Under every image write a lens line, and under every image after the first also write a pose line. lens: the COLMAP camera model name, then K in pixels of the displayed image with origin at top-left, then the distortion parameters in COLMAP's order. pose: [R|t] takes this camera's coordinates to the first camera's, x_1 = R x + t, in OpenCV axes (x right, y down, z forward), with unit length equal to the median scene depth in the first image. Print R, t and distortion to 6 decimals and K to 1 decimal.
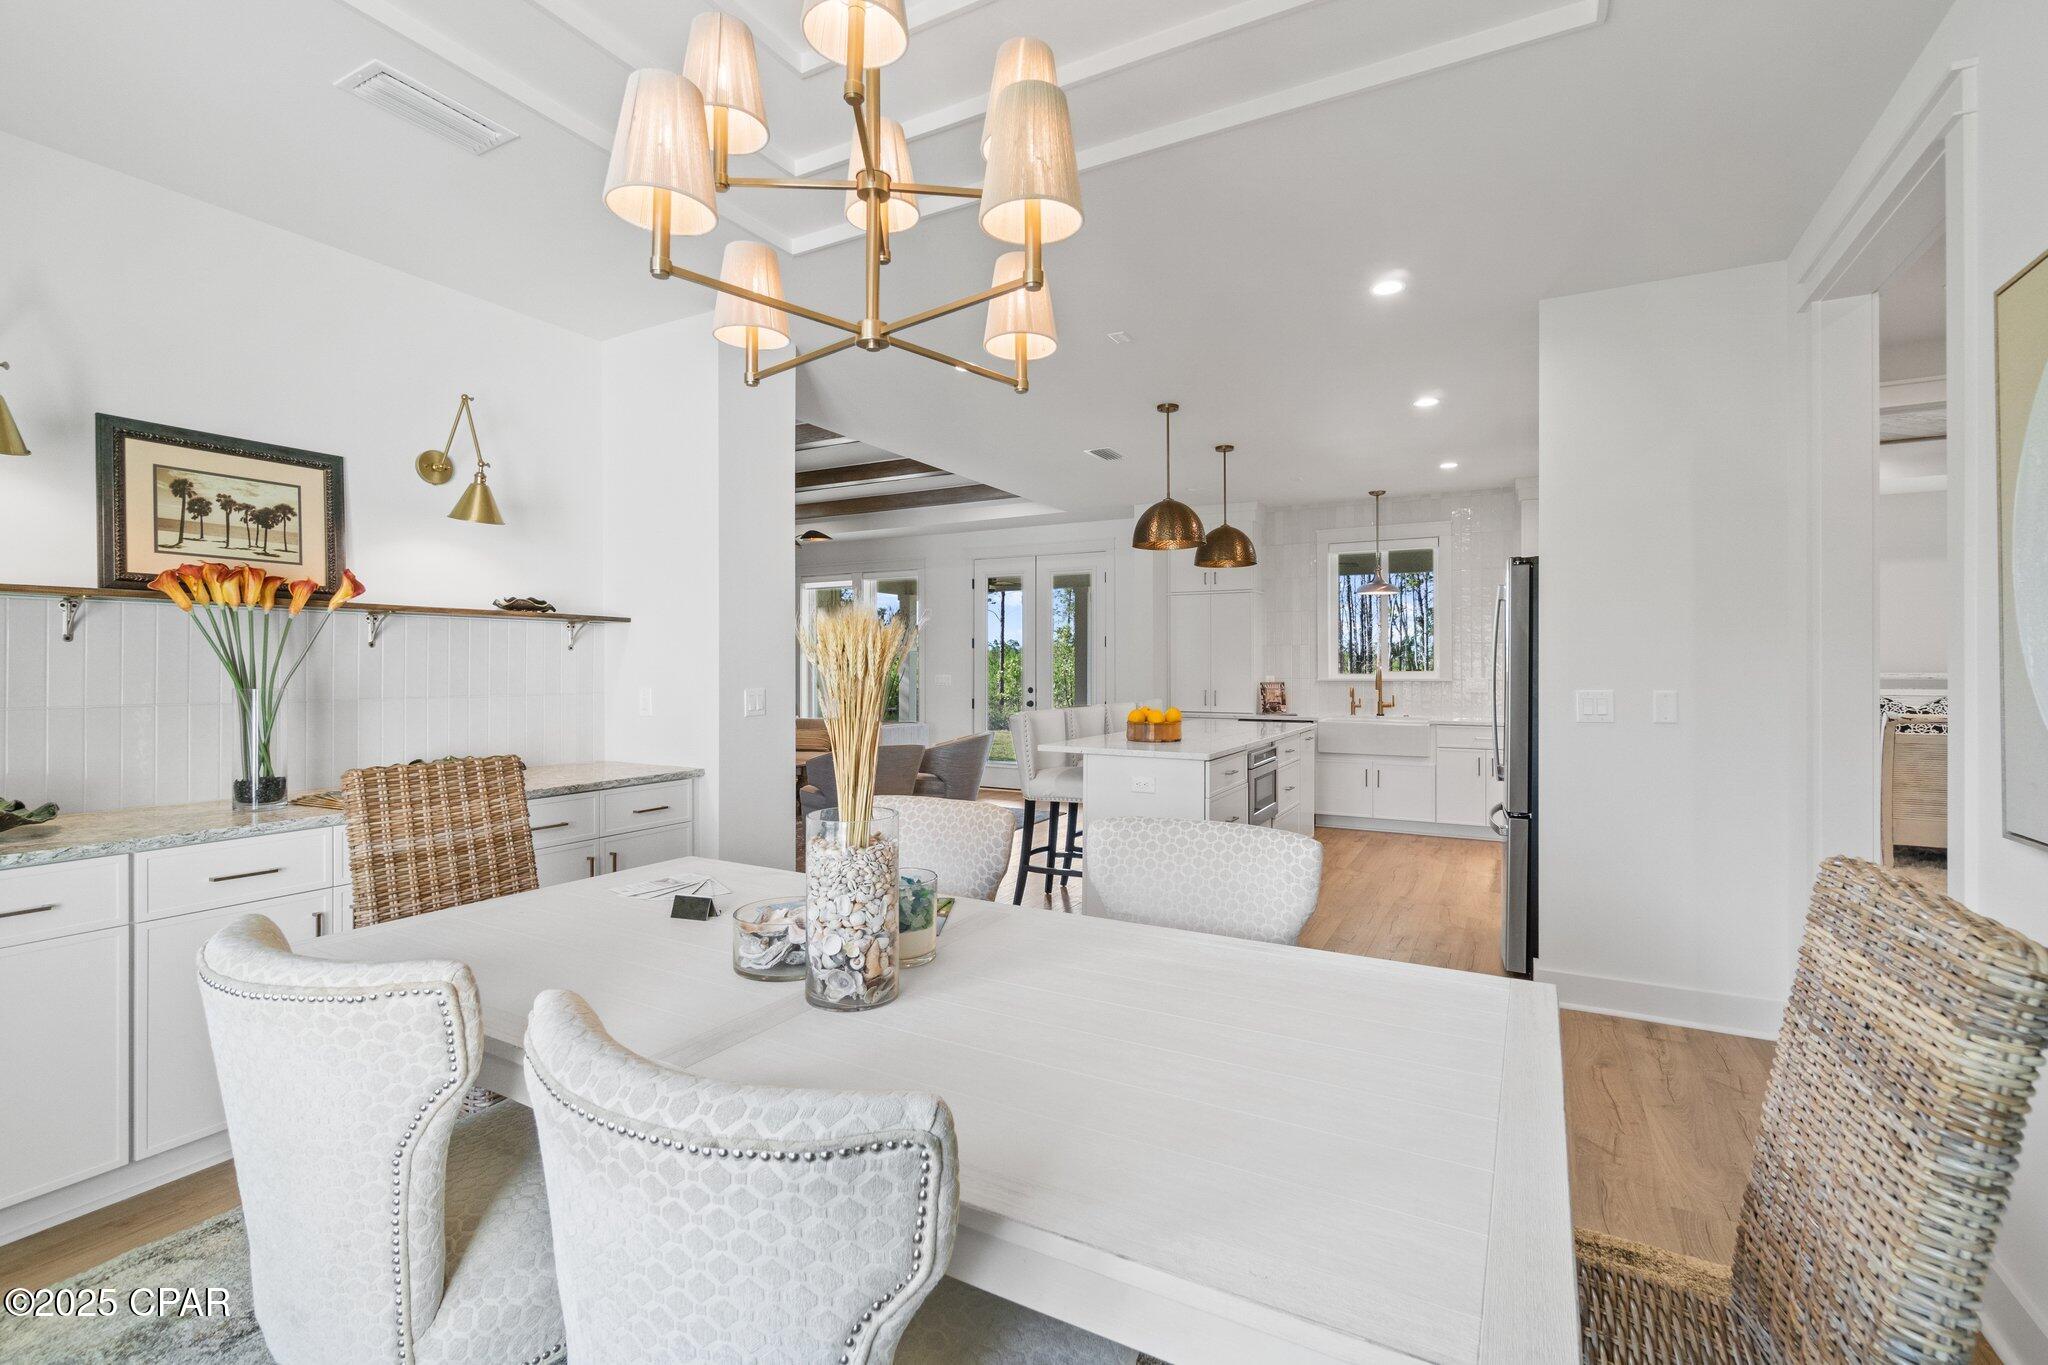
lens RADIAL K [[900.1, 0, 1009.8], [0, 900.1, 685.5], [0, 0, 1]] dist [-0.026392, -0.000013]
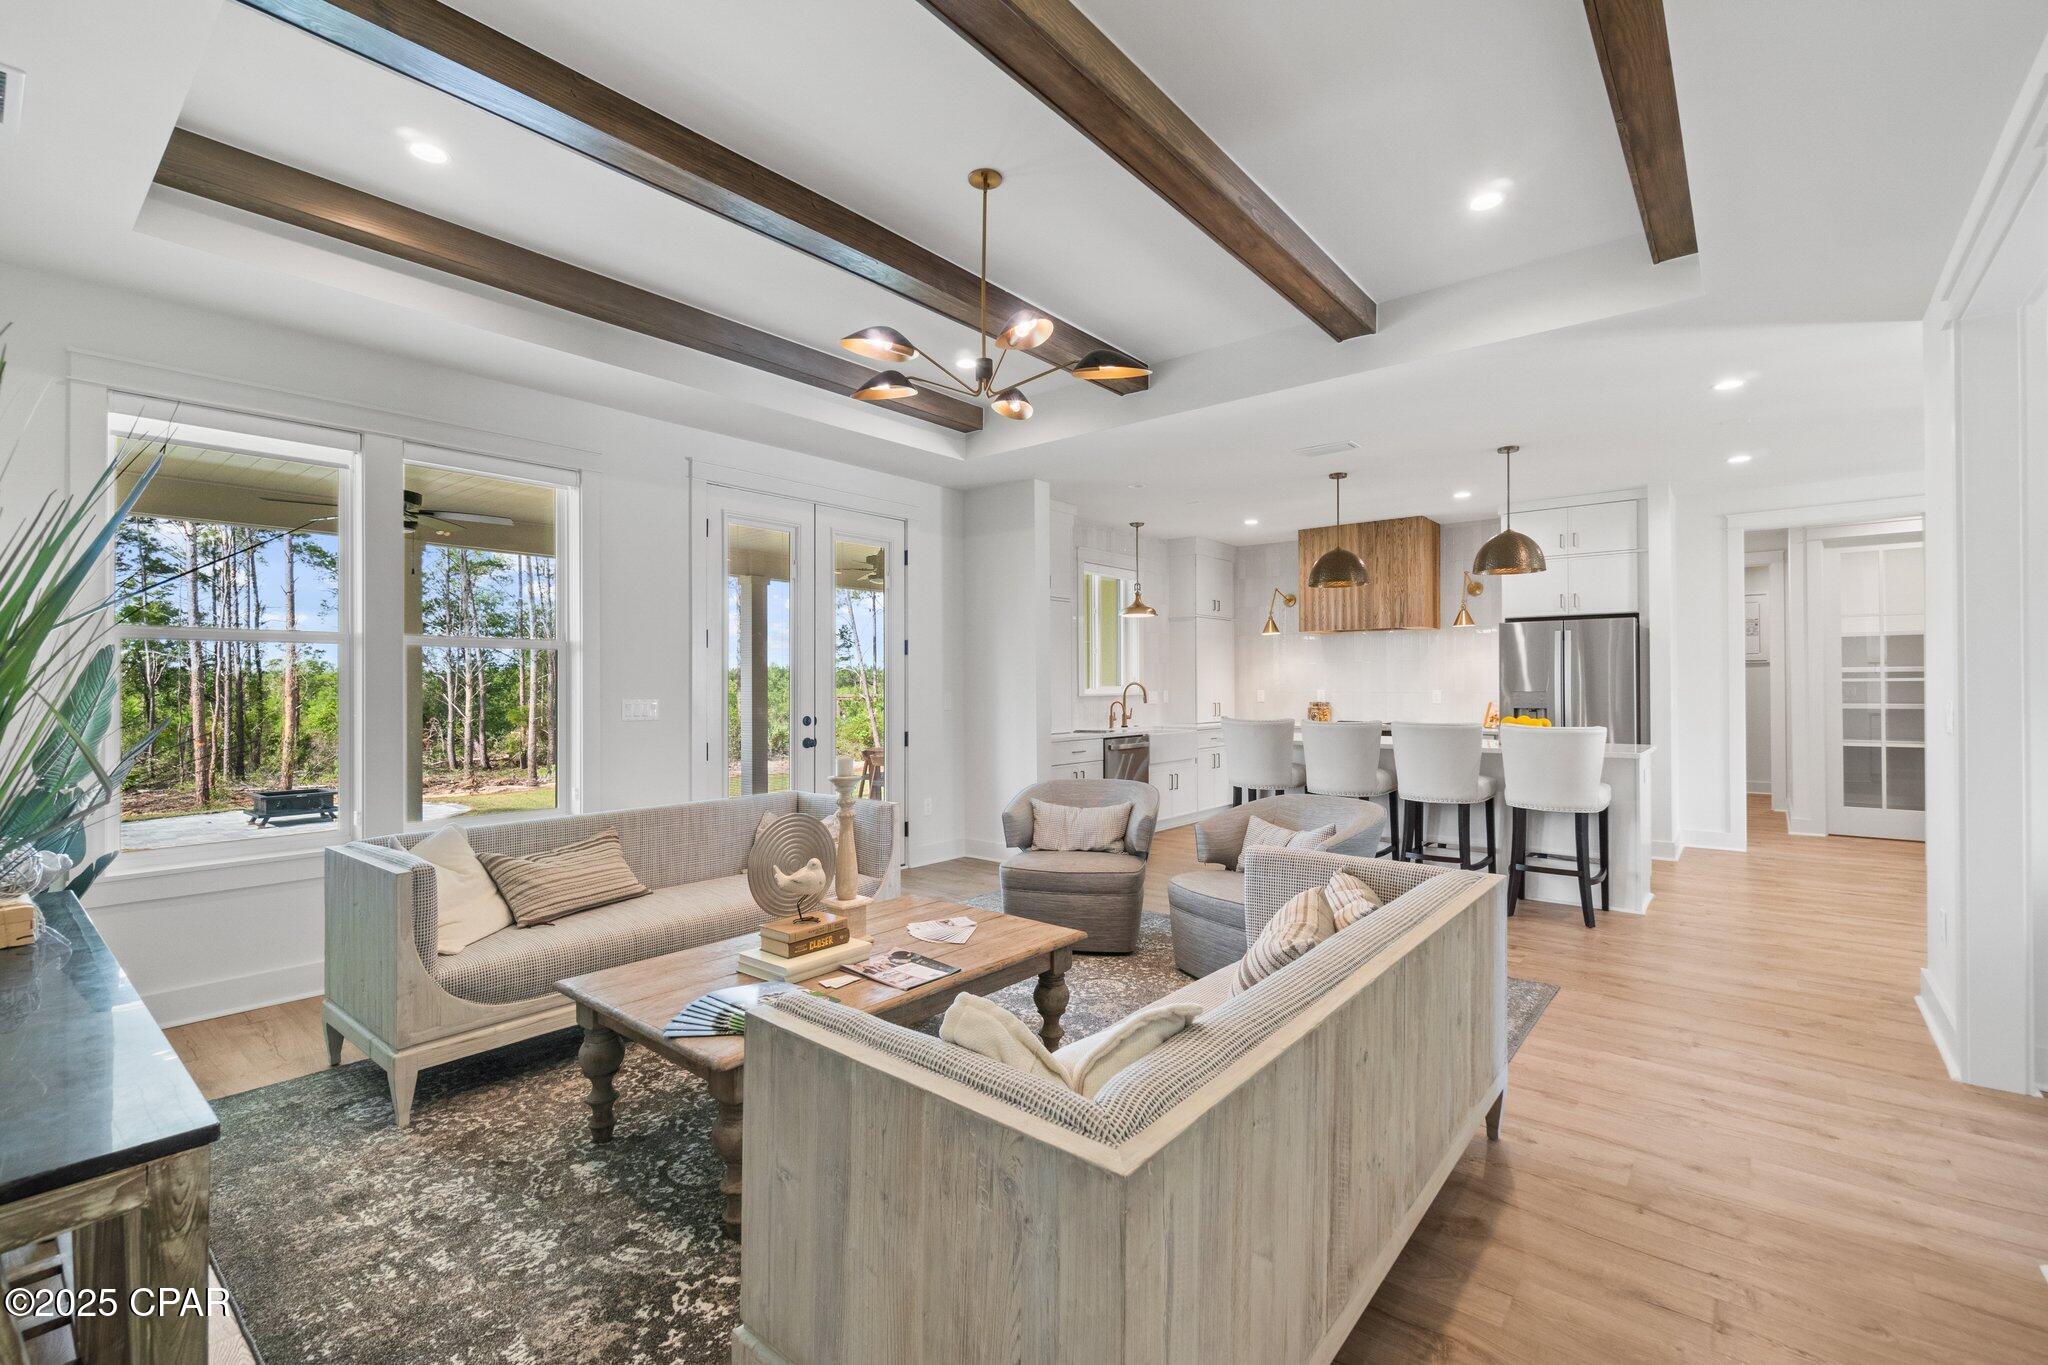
lens RADIAL K [[900.1, 0, 1009.8], [0, 900.1, 685.5], [0, 0, 1]] dist [-0.026392, -0.000013]
pose [[0.181572, -0.005337, 0.983363, -0.558948], [0.023367, 0.999726, 0.001111, -0.016561], [-0.983100, 0.022776, 0.181647, 0.750852]]
